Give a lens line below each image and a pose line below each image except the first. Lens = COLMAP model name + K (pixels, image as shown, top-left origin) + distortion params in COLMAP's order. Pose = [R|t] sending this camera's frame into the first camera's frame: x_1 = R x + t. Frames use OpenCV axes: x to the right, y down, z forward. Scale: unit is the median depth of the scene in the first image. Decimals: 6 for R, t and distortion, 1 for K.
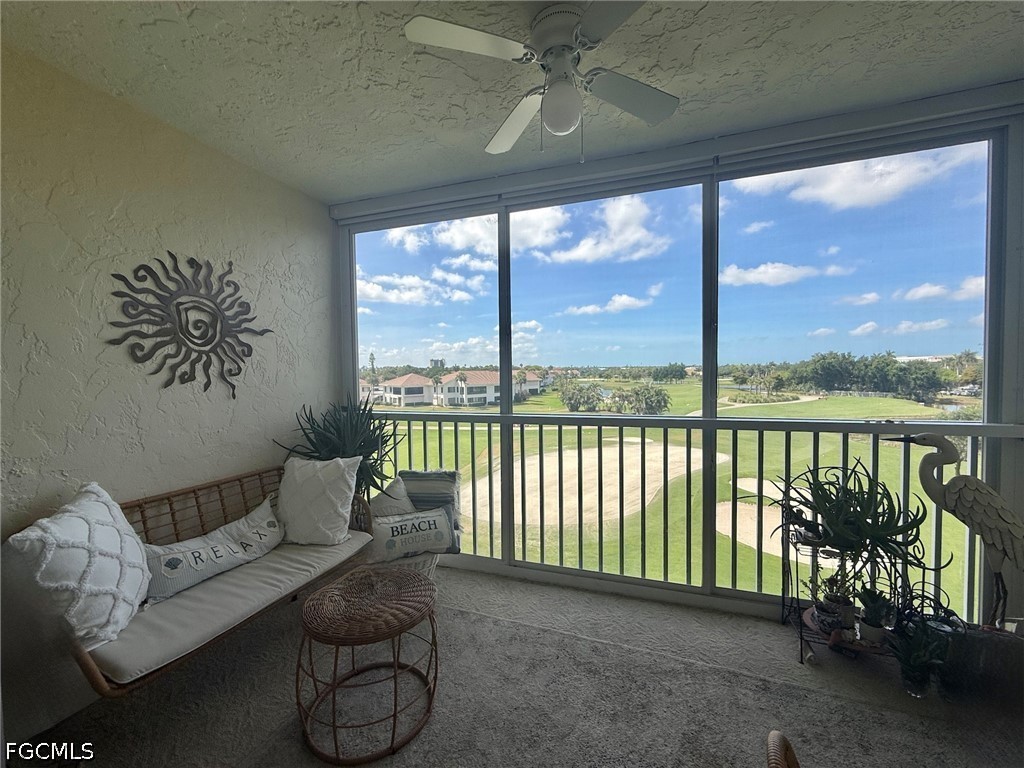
lens RADIAL K [[407.6, 0, 508.7], [0, 407.6, 385.6], [0, 0, 1]] dist [-0.000398, -0.000252]
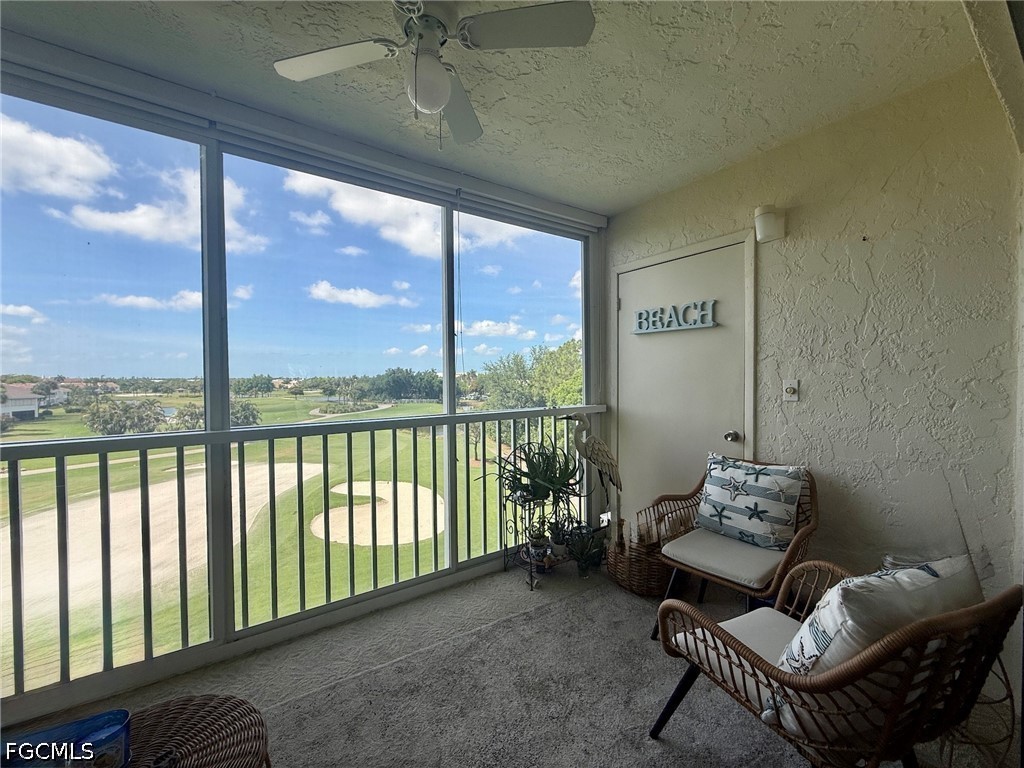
lens RADIAL K [[407.6, 0, 508.7], [0, 407.6, 385.6], [0, 0, 1]] dist [-0.000398, -0.000252]
pose [[0.591928, -0.005031, 0.805976, -0.316746], [0.029663, 0.999439, -0.015547, 0.020672], [-0.805445, 0.033110, 0.591745, 0.193259]]
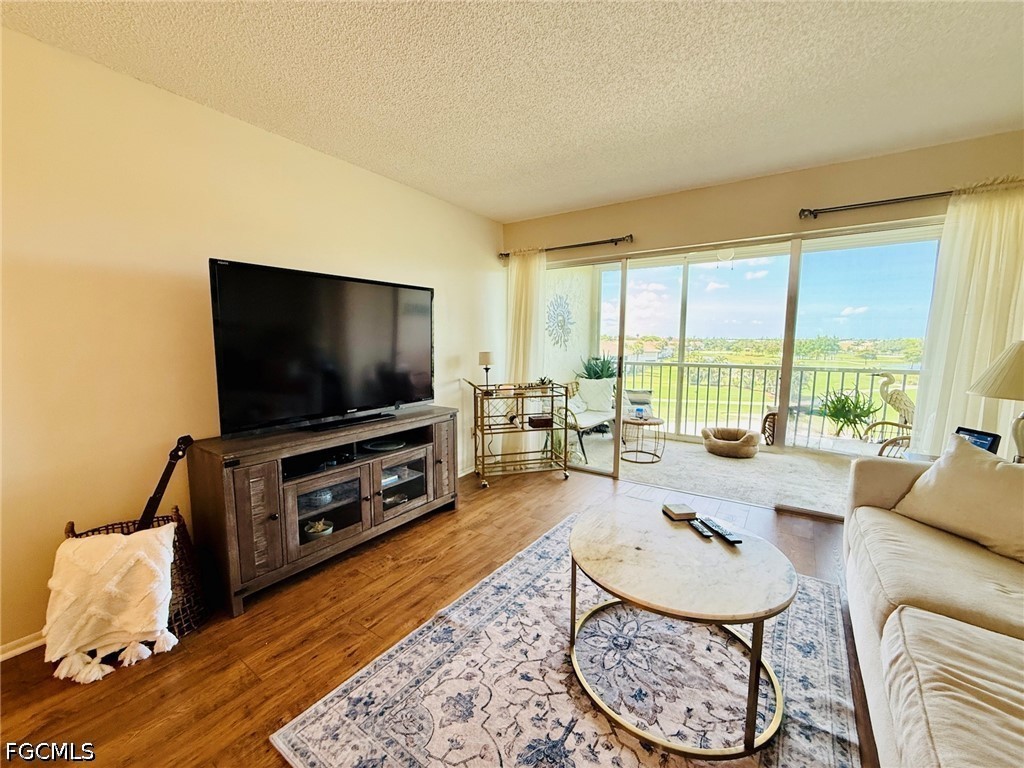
lens RADIAL K [[407.6, 0, 508.7], [0, 407.6, 385.6], [0, 0, 1]] dist [-0.000398, -0.000252]
pose [[0.963171, 0.048626, -0.264456, -0.332505], [-0.028473, 0.996427, 0.079515, 0.050517], [0.267378, -0.069056, 0.961114, -1.393709]]
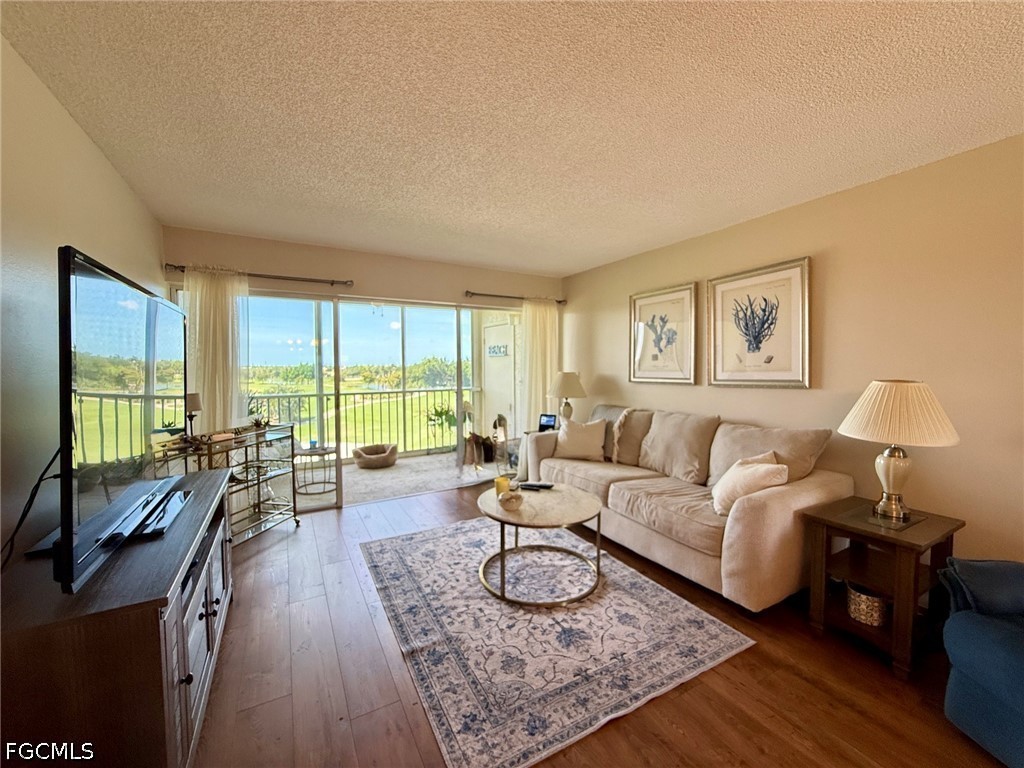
lens RADIAL K [[412.7, 0, 508.0], [0, 412.7, 381.3], [0, 0, 1]] dist [0.000215, -0.000049]
pose [[0.662724, -0.016323, 0.748686, -1.134598], [0.024623, 0.999697, -0.000001, 0.034094], [-0.748459, 0.018436, 0.662925, -1.391114]]
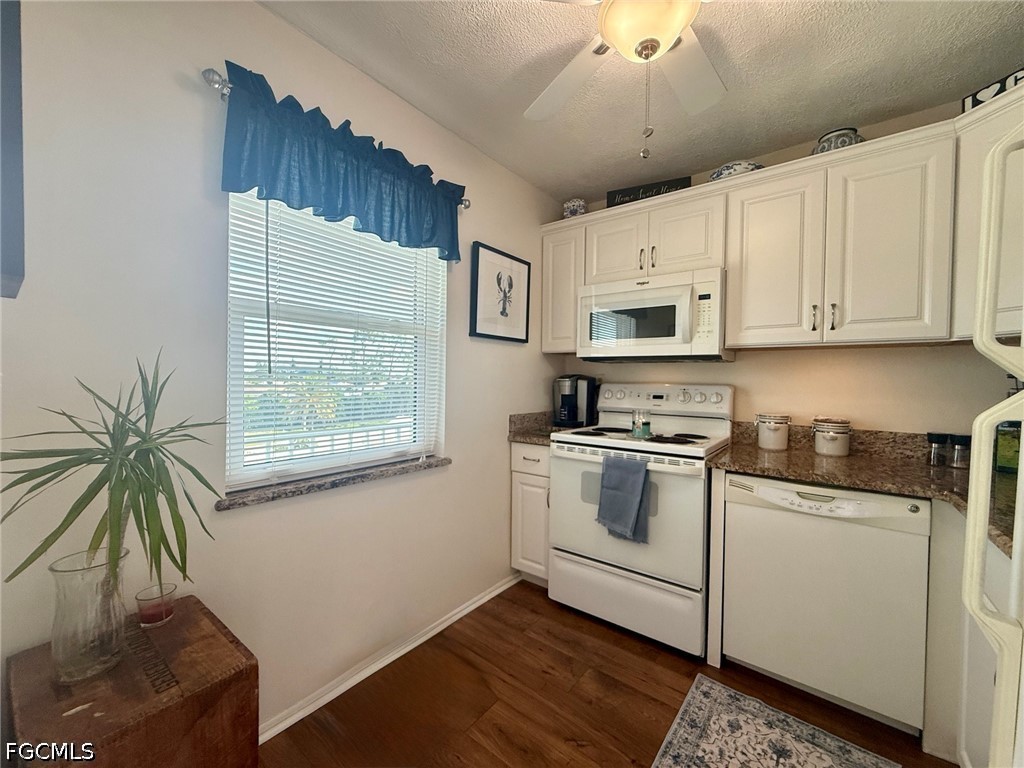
lens RADIAL K [[407.6, 0, 508.7], [0, 407.6, 385.6], [0, 0, 1]] dist [-0.000398, -0.000252]
pose [[-0.953122, -0.004734, 0.302551, 0.070951], [0.010309, 0.998789, 0.048107, -0.763790], [-0.302412, 0.048971, -0.951918, 0.657908]]
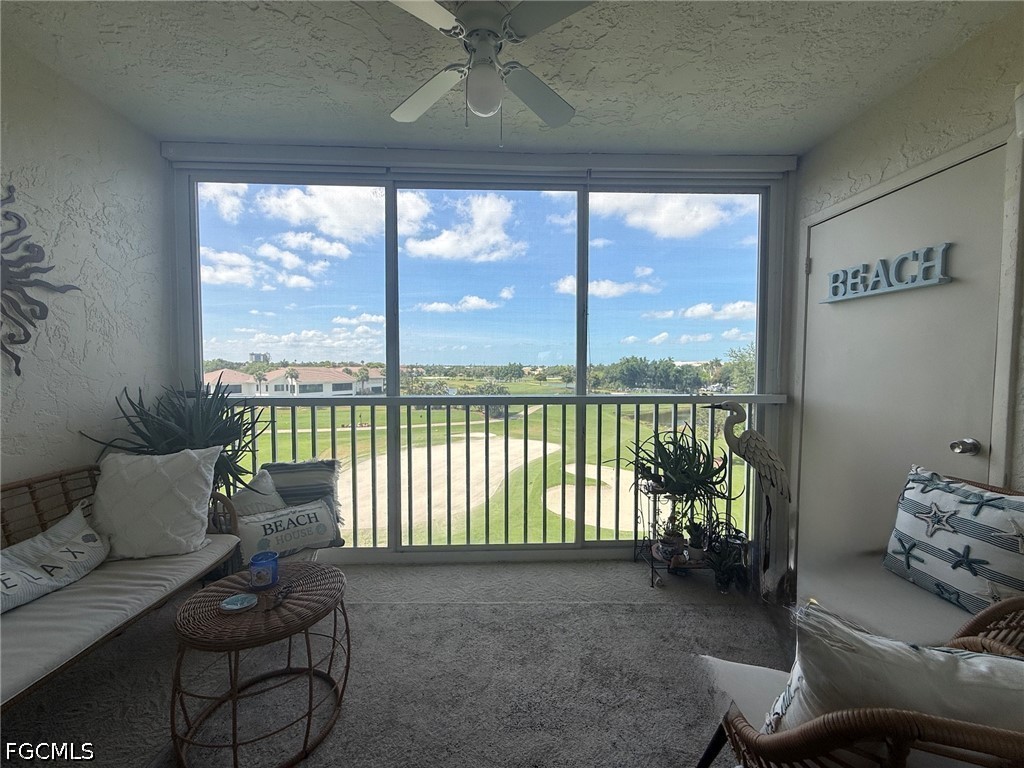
lens RADIAL K [[407.6, 0, 508.7], [0, 407.6, 385.6], [0, 0, 1]] dist [-0.000398, -0.000252]
pose [[0.930402, -0.000134, 0.366540, -0.119131], [-0.001454, 0.999991, 0.004058, 0.045163], [-0.366537, -0.004308, 0.930393, -0.001254]]
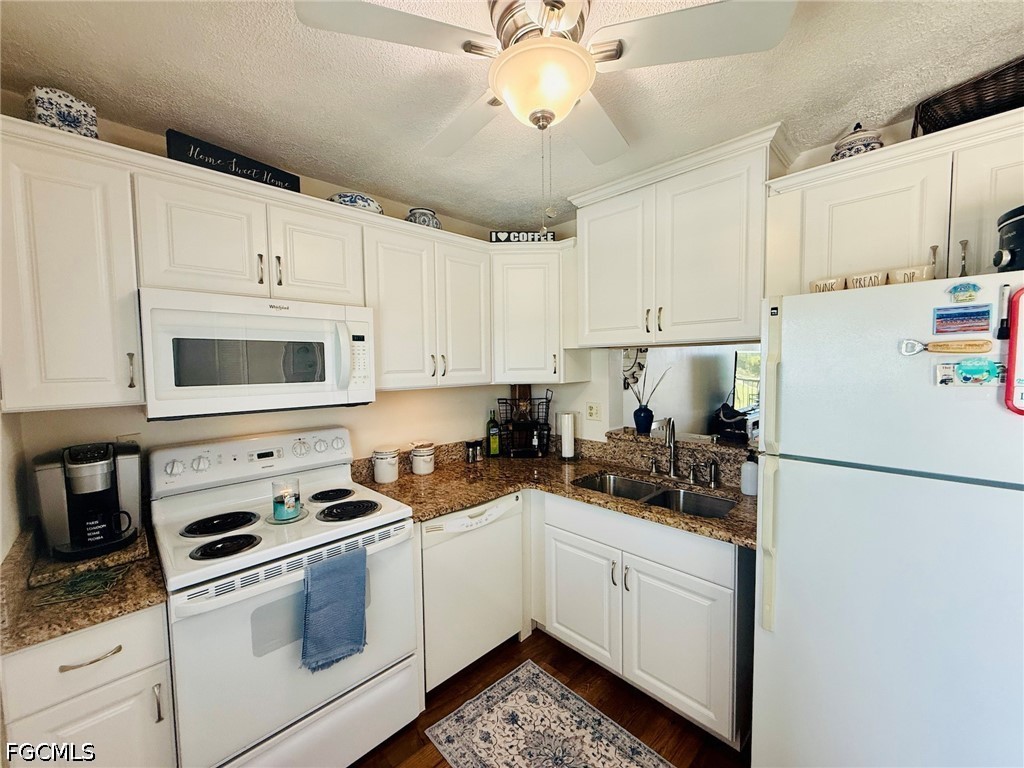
lens RADIAL K [[407.6, 0, 508.7], [0, 407.6, 385.6], [0, 0, 1]] dist [-0.000398, -0.000252]
pose [[-0.429823, 0.070607, -0.900148, 1.127093], [-0.012435, 0.996380, 0.084092, -1.050342], [0.902828, 0.047338, -0.427389, -0.214268]]
